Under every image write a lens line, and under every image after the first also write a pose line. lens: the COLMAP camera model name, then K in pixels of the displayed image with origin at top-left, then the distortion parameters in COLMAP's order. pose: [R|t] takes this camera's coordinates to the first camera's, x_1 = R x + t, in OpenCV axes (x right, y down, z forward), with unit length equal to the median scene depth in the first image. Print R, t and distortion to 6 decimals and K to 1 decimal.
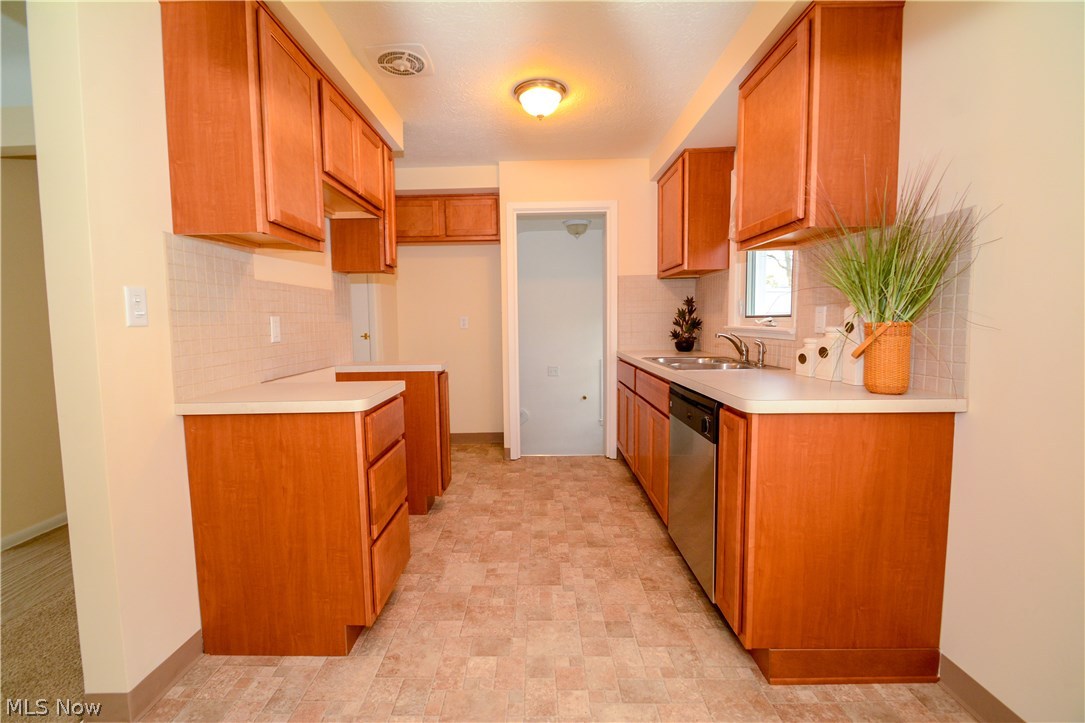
lens RADIAL K [[479.6, 0, 526.7], [0, 479.6, 359.6], [0, 0, 1]] dist [0.012132, -0.013442]
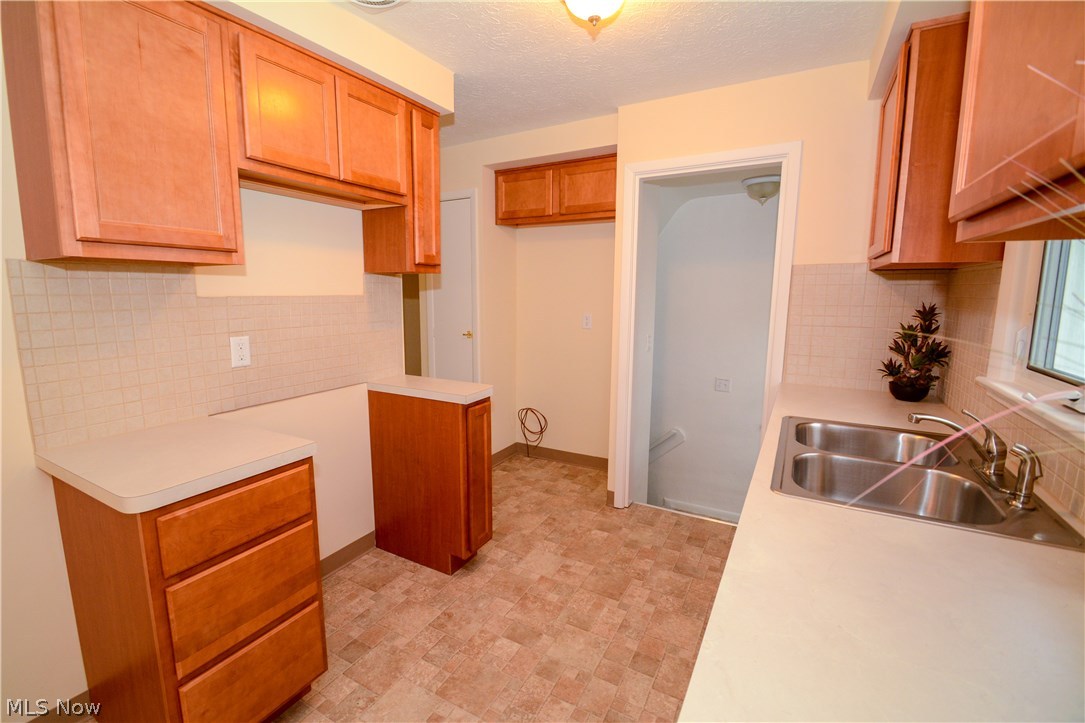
lens RADIAL K [[476.2, 0, 522.7], [0, 476.2, 359.1], [0, 0, 1]] dist [0.003503, -0.012388]
pose [[0.876415, 0.085876, -0.473838, 0.269441], [-0.054357, 0.995324, 0.079847, -0.119708], [0.478479, -0.044223, 0.876985, 0.406780]]
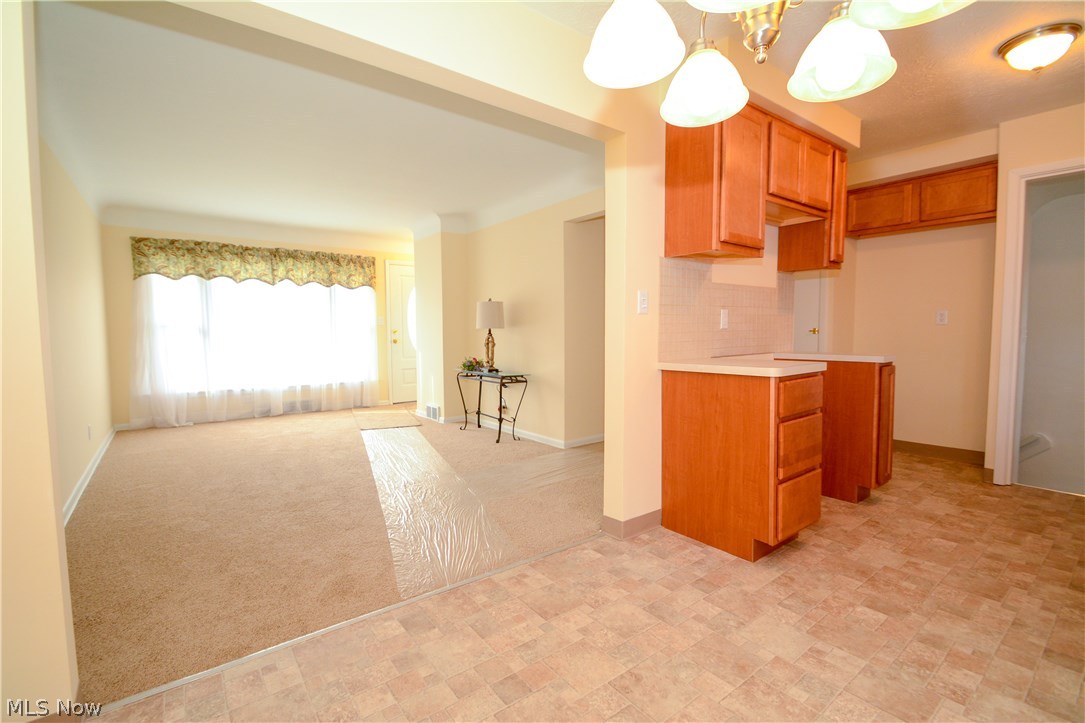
lens RADIAL K [[479.6, 0, 526.7], [0, 479.6, 359.6], [0, 0, 1]] dist [0.012132, -0.013442]
pose [[0.616848, 0.059169, -0.784855, 0.156261], [-0.063628, 0.997655, 0.025205, 0.041341], [0.784506, 0.034391, 0.619167, -0.204983]]
